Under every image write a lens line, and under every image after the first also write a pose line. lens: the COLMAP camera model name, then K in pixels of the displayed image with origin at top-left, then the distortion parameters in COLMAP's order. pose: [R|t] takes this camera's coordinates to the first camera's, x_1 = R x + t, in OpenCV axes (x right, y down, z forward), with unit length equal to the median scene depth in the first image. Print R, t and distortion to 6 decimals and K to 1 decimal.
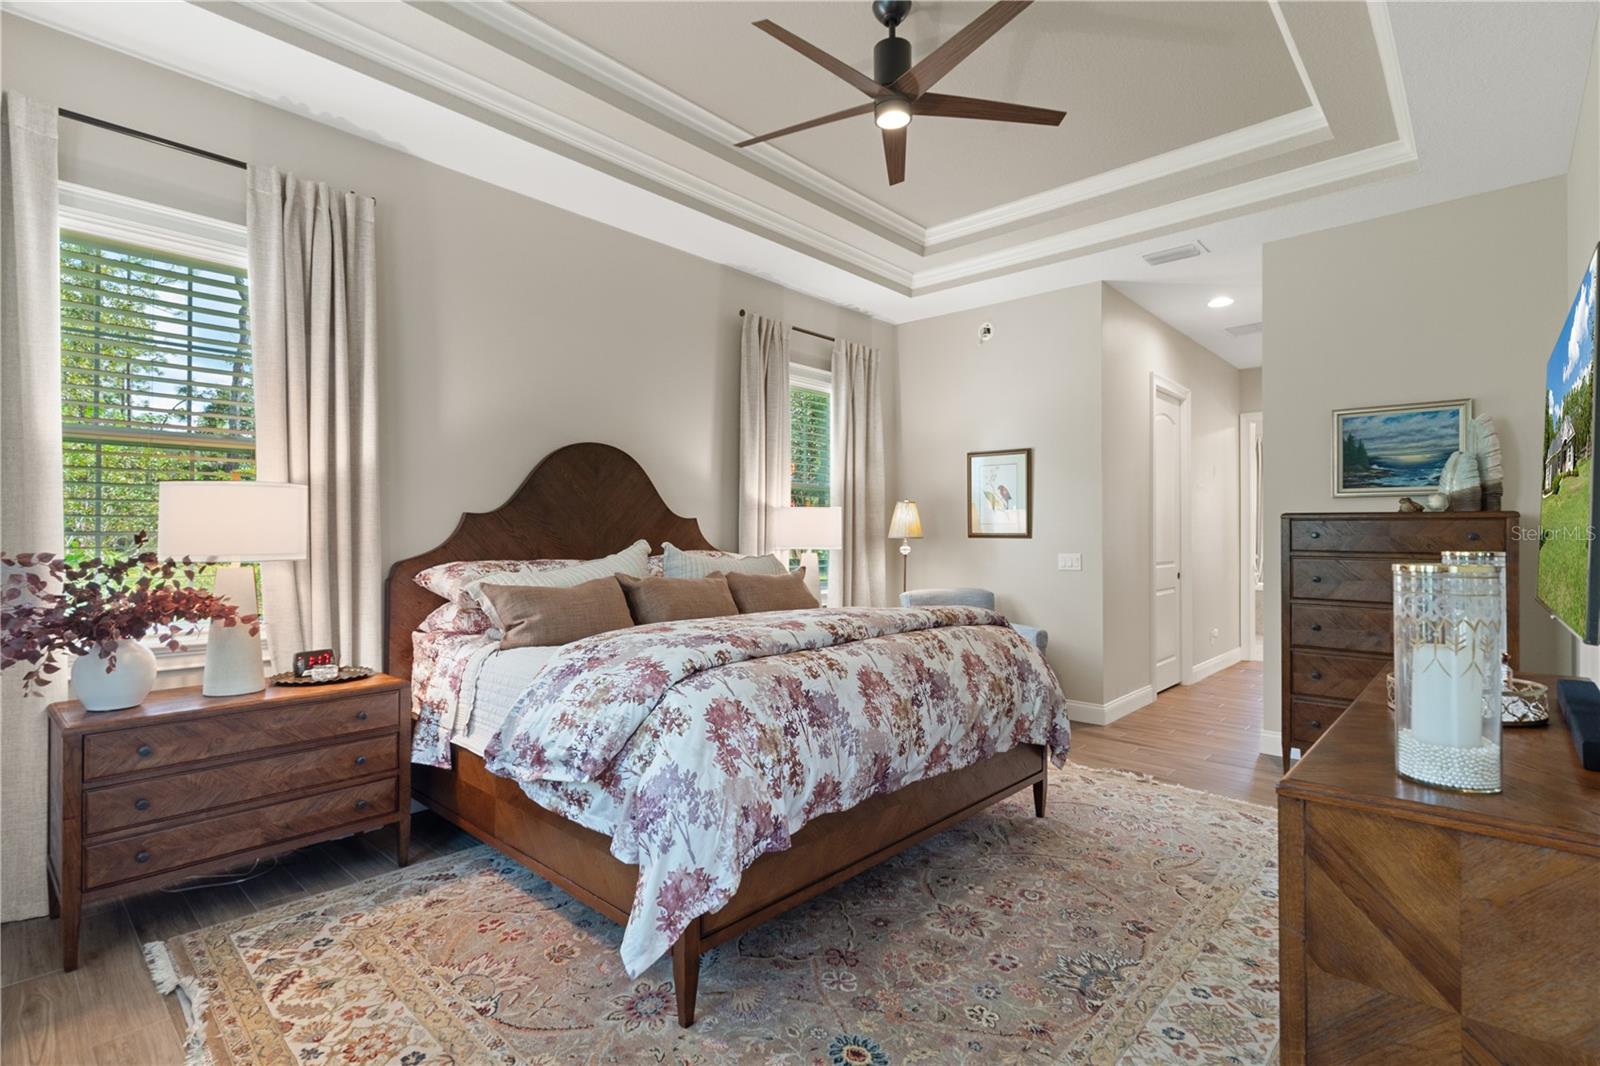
lens RADIAL K [[756.7, 0, 802.3], [0, 756.7, 531.0], [0, 0, 1]] dist [-0.000394, 0.000231]
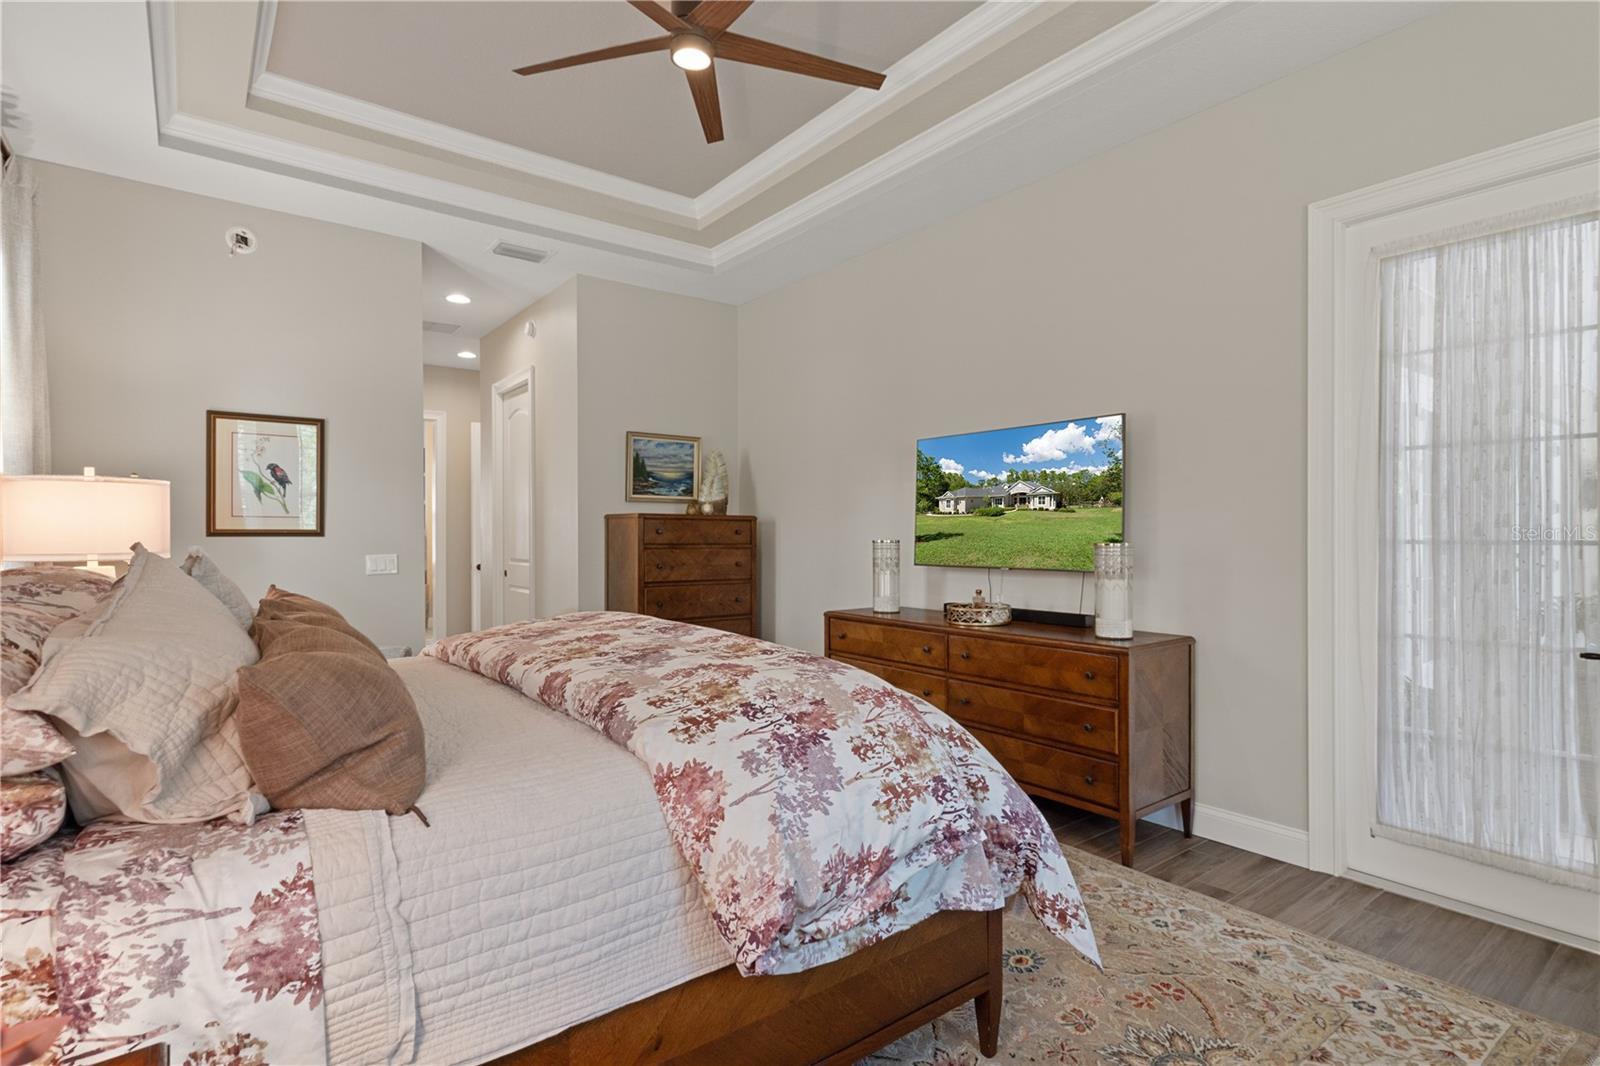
lens RADIAL K [[799.6, 0, 802.6], [0, 799.6, 533.6], [0, 0, 1]] dist [0.002345, -0.000049]
pose [[0.166912, -0.002178, 0.985969, -0.551344], [-0.002486, 0.999993, 0.002630, 0.004417], [-0.985969, -0.002890, 0.166905, 0.503986]]
